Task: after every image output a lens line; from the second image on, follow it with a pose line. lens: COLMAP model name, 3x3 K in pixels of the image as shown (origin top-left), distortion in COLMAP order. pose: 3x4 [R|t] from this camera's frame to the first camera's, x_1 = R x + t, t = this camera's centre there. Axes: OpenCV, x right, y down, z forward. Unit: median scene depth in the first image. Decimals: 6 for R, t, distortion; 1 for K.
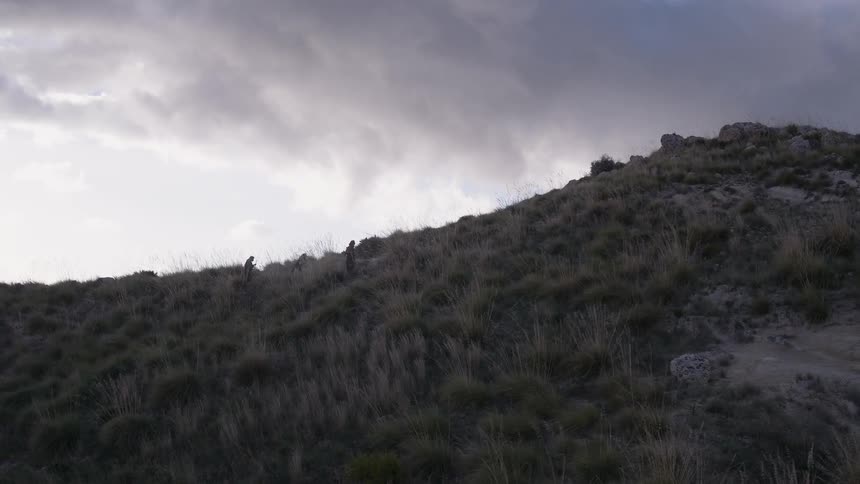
lens RADIAL K [[913.8, 0, 433.4], [0, 913.8, 247.5], [0, 0, 1]] dist [-0.177343, 0.000000]
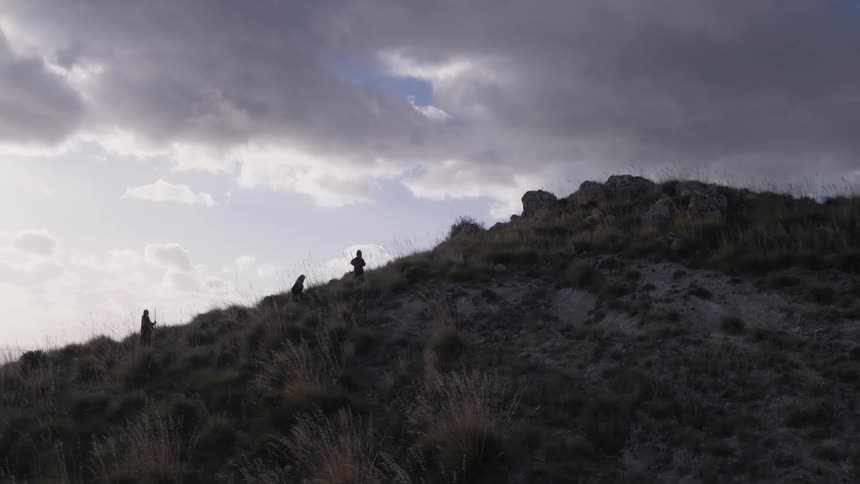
lens RADIAL K [[913.8, 0, 435.3], [0, 913.8, 251.5], [0, 0, 1]] dist [-0.177343, 0.000000]
pose [[0.996207, -0.006825, -0.086752, 0.496252], [0.004832, 0.999720, -0.023170, -0.115244], [0.086885, 0.022663, 0.995961, 0.454833]]
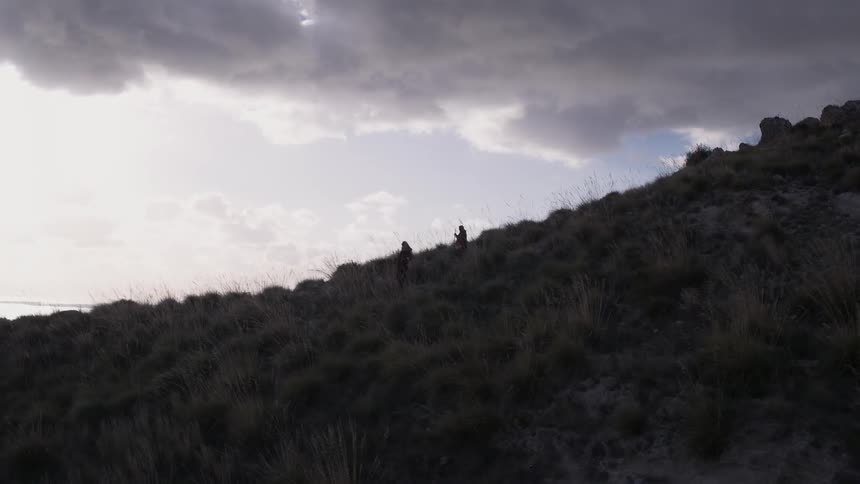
lens RADIAL K [[913.8, 0, 432.1], [0, 913.8, 249.6], [0, 0, 1]] dist [-0.177343, 0.000000]
pose [[0.967661, -0.013074, -0.251914, 0.335964], [0.019956, 0.999494, 0.024785, -0.065811], [0.251462, -0.029011, 0.967432, 0.293003]]
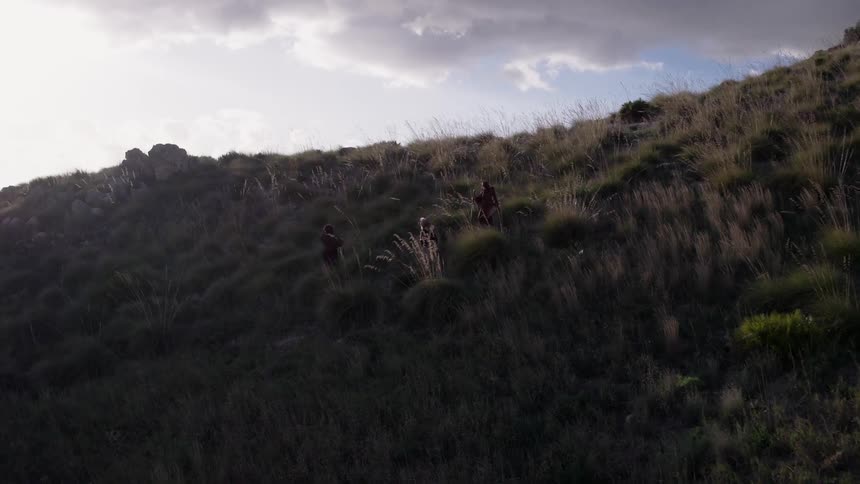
lens RADIAL K [[913.8, 0, 444.2], [0, 913.8, 248.3], [0, 0, 1]] dist [-0.177343, 0.000000]
pose [[0.984243, 0.006077, -0.176714, -0.145728], [0.013737, 0.993760, 0.110687, 0.049871], [0.176284, -0.111371, 0.978019, 0.109227]]
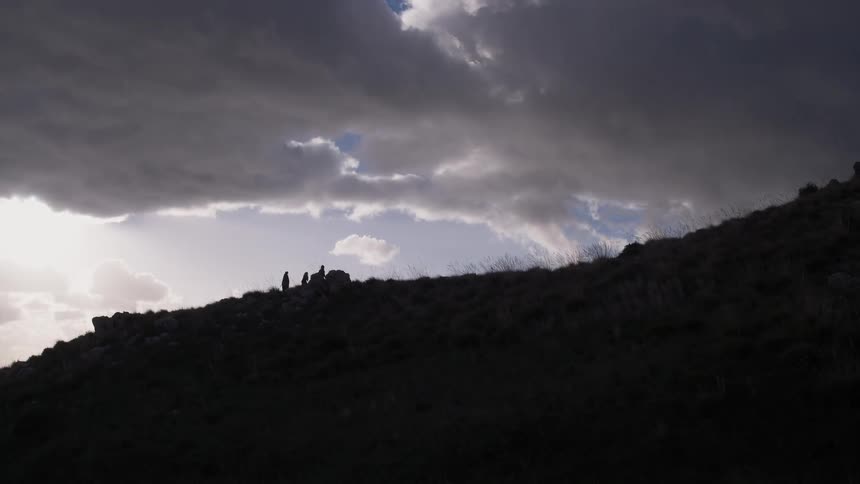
lens RADIAL K [[913.8, 0, 428.3], [0, 913.8, 250.7], [0, 0, 1]] dist [-0.177343, 0.000000]
pose [[0.968210, -0.036465, -0.247466, -0.042878], [0.020552, 0.997569, -0.066586, 0.130587], [0.249292, 0.059383, 0.966606, -0.619833]]
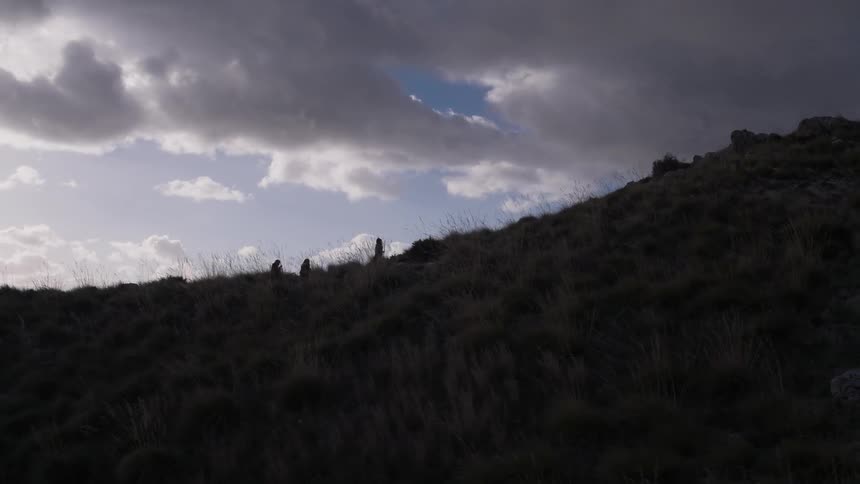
lens RADIAL K [[913.8, 0, 448.2], [0, 913.8, 246.1], [0, 0, 1]] dist [-0.177343, 0.000000]
pose [[0.999905, -0.000390, -0.013782, -0.050783], [0.000181, 0.999884, -0.015198, 0.014295], [0.013786, 0.015194, 0.999790, 0.159288]]
